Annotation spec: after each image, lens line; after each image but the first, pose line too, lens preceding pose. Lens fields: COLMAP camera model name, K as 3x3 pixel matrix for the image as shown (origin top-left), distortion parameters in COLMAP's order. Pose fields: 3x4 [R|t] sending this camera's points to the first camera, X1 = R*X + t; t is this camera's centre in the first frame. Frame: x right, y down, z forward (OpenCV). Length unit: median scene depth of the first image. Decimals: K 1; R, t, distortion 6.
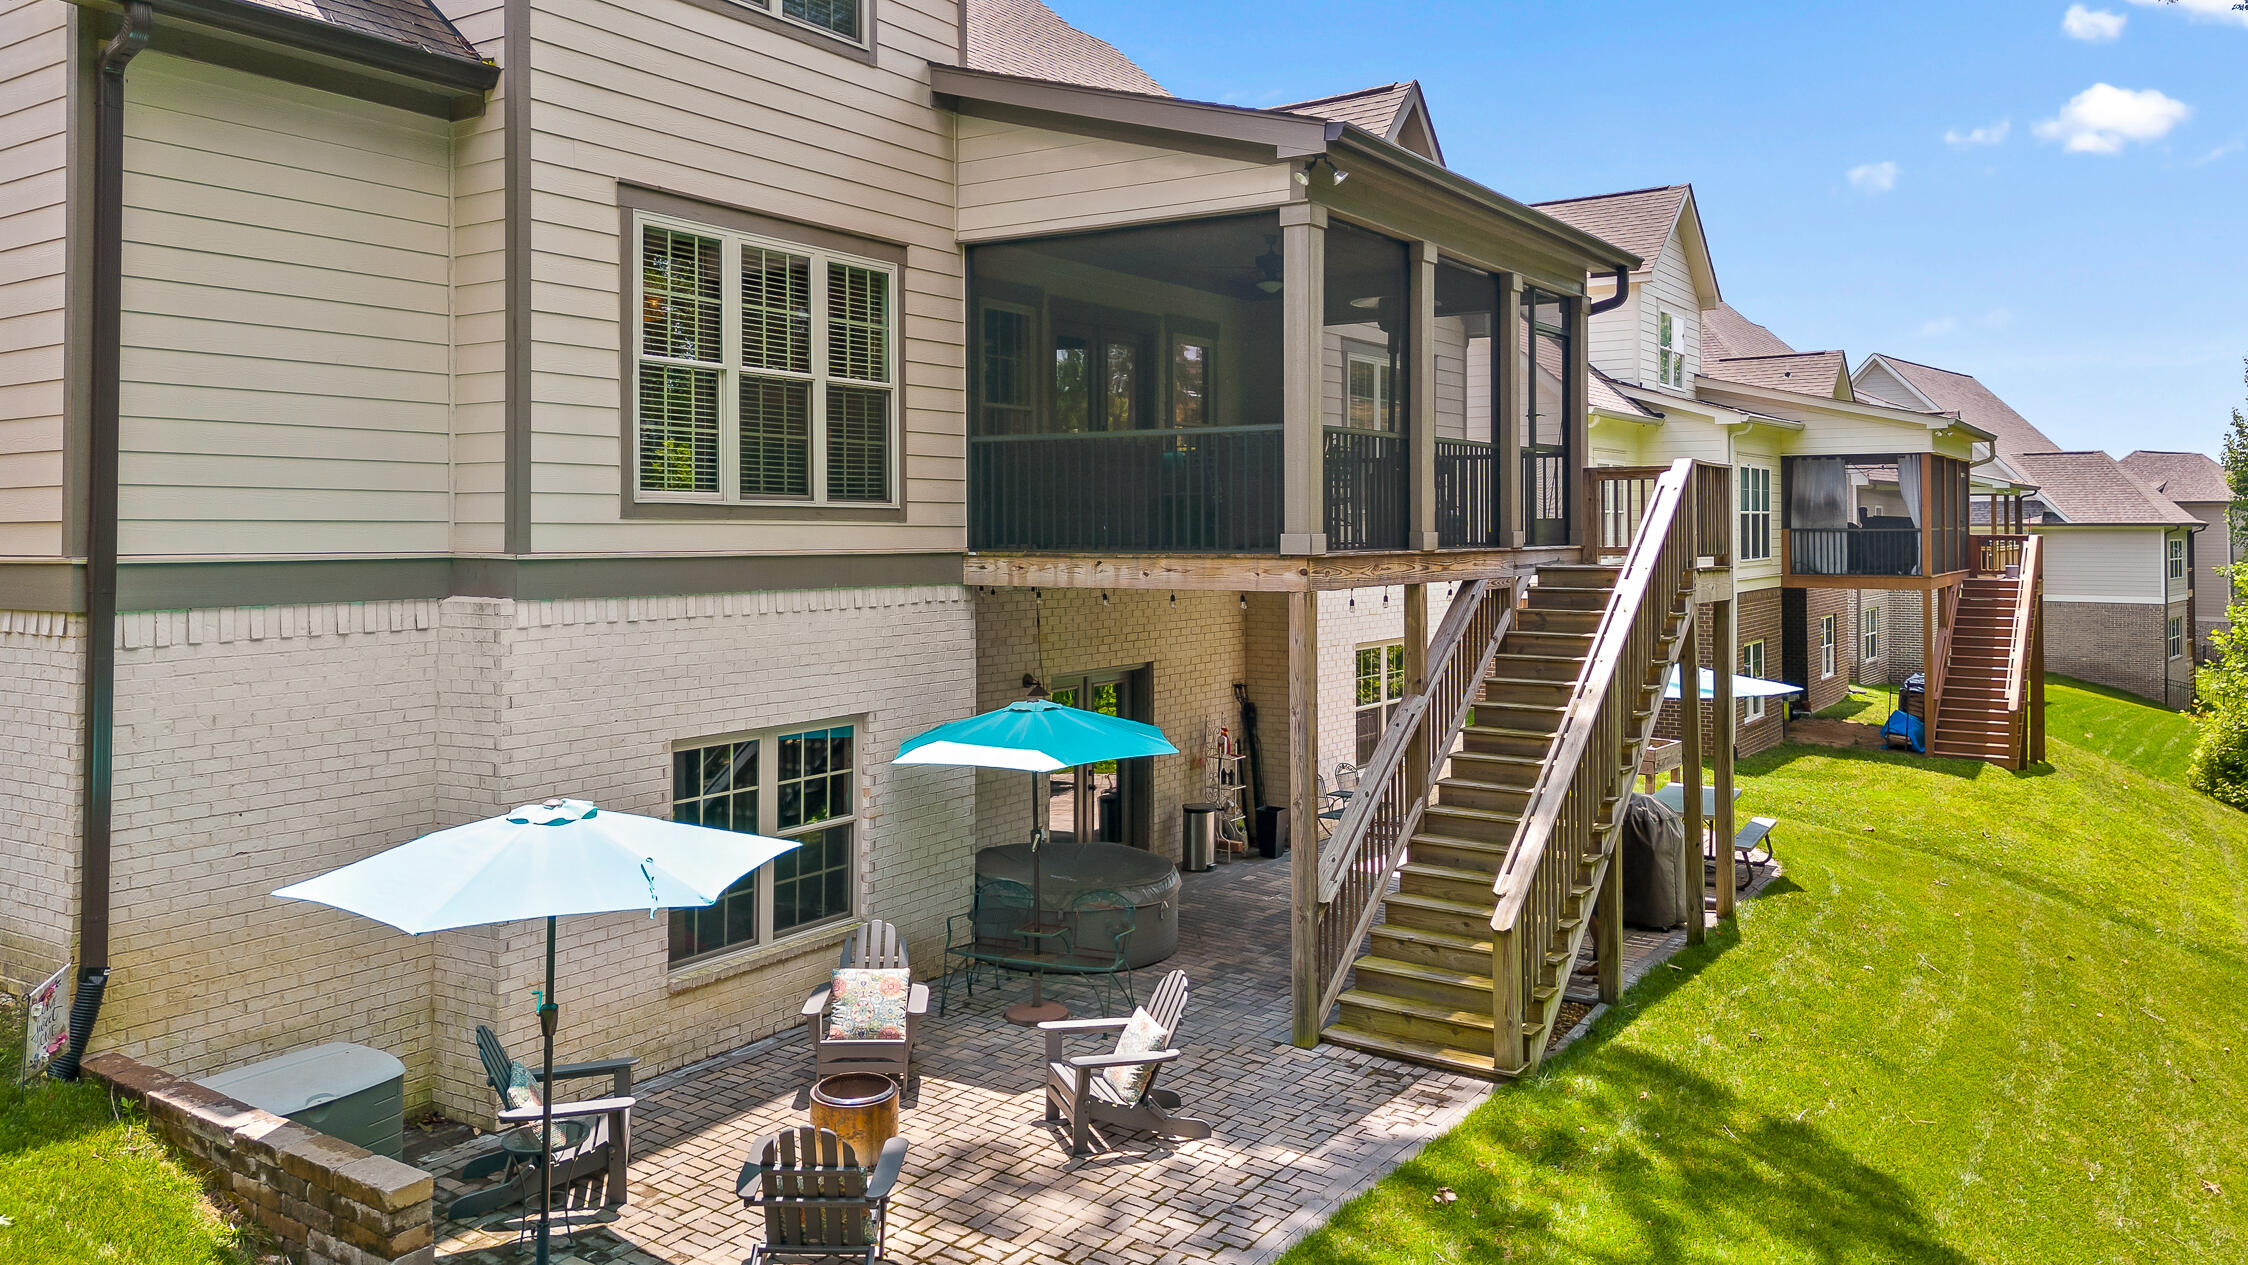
lens RADIAL K [[1572.0, 0, 1124.0], [0, 1572.0, 632.5], [0, 0, 1]] dist [0.084537, -0.100906]
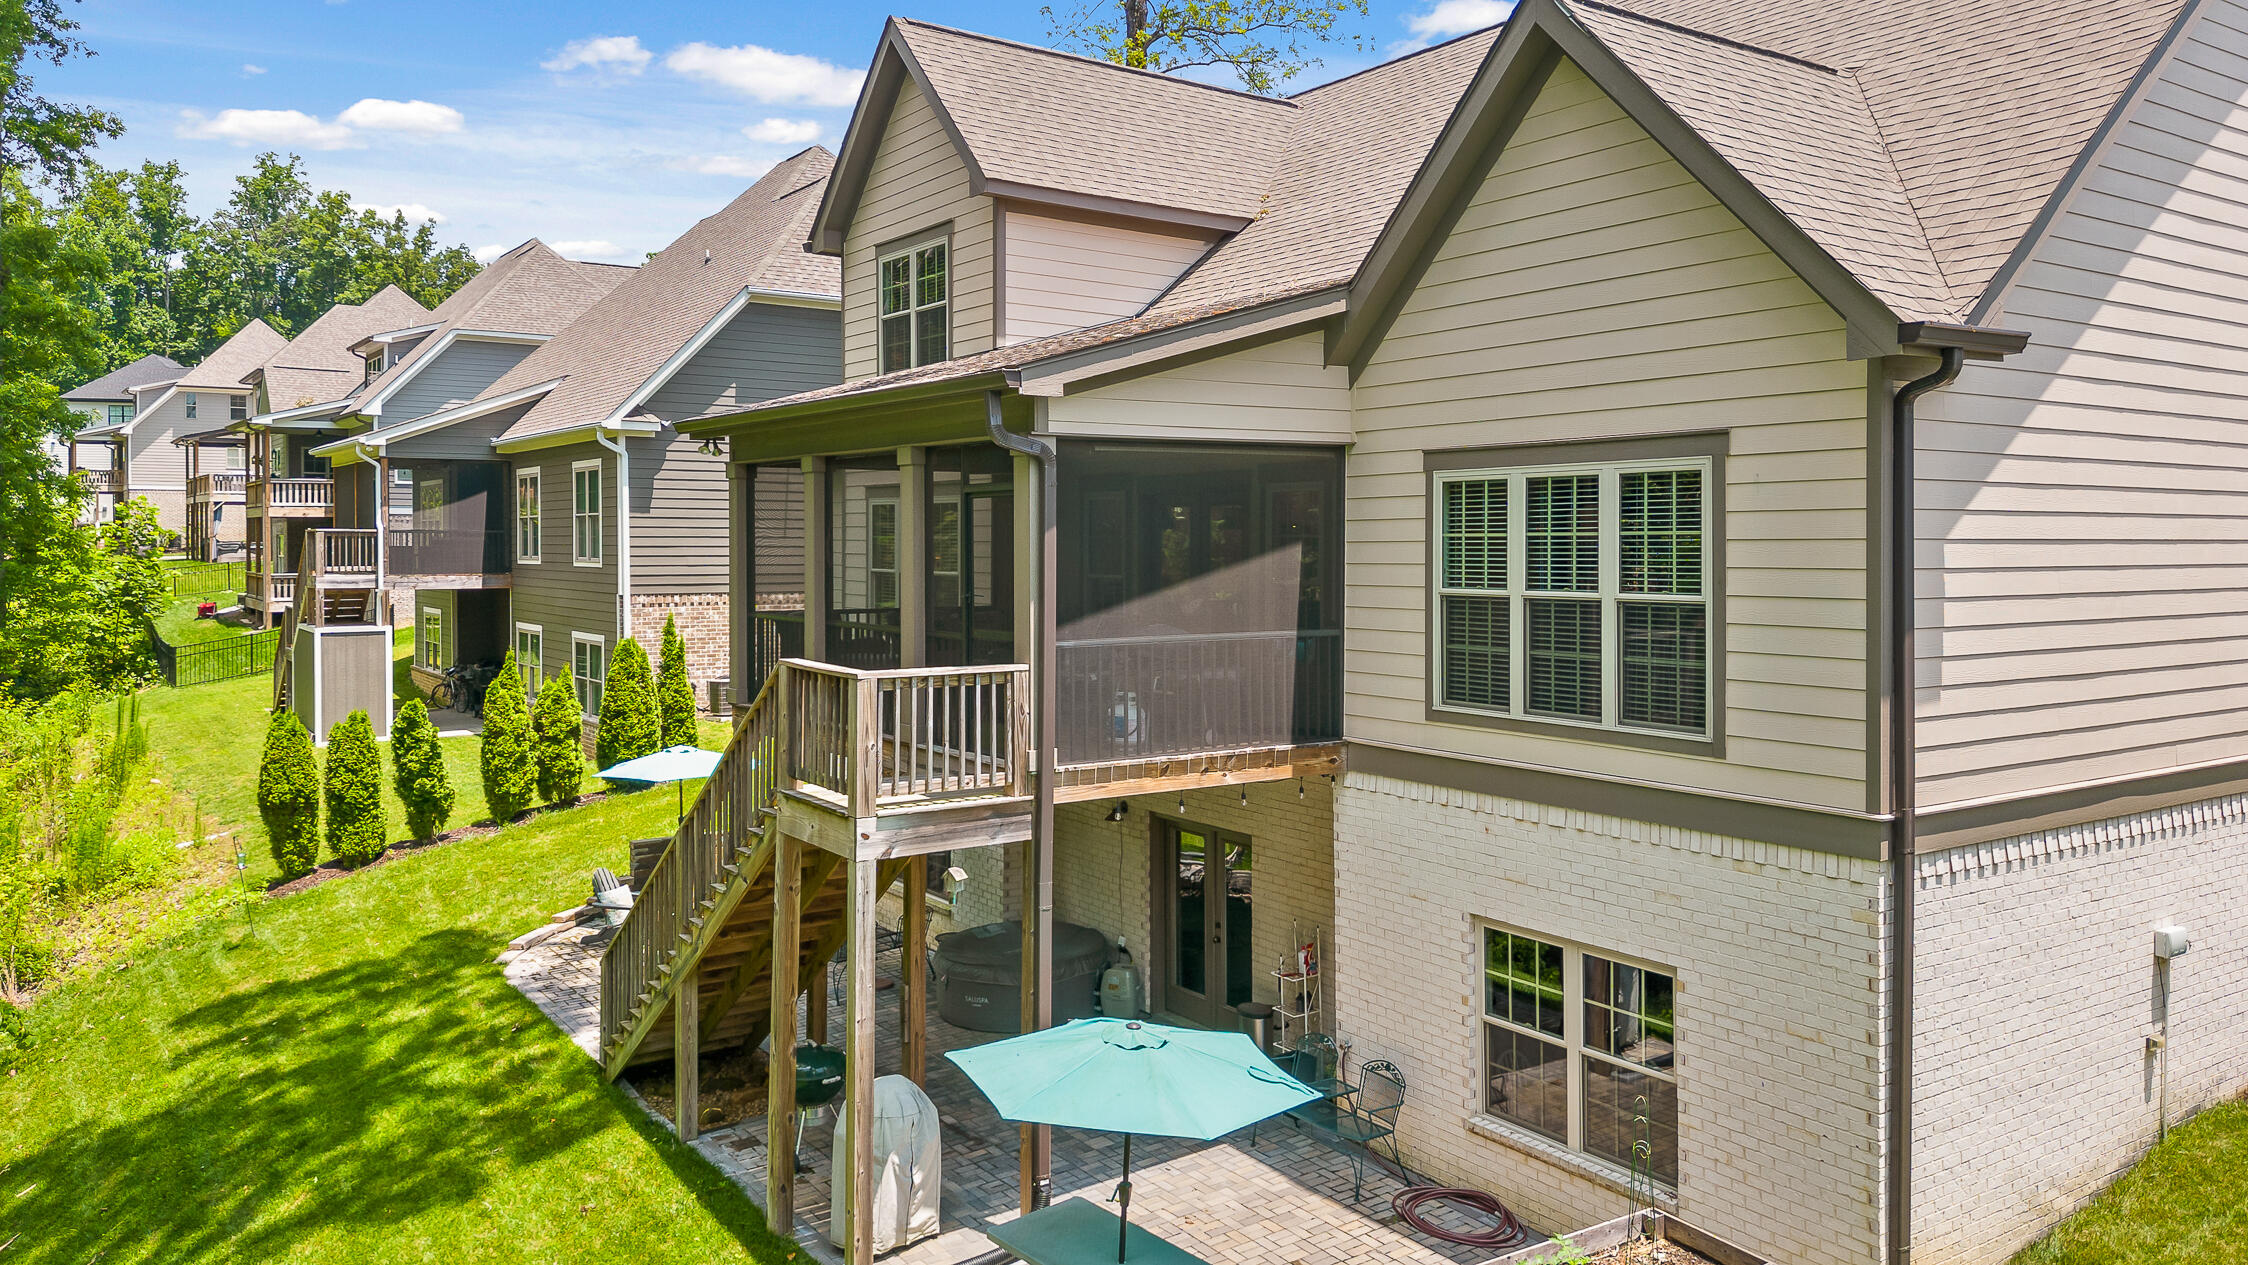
lens RADIAL K [[1572.0, 0, 1124.0], [0, 1572.0, 632.5], [0, 0, 1]] dist [0.084537, -0.100906]
pose [[-0.349159, -0.063927, -0.934880, 0.794382], [-0.182650, 0.983177, 0.000987, -0.087714], [0.919090, 0.171101, -0.354962, 1.079858]]
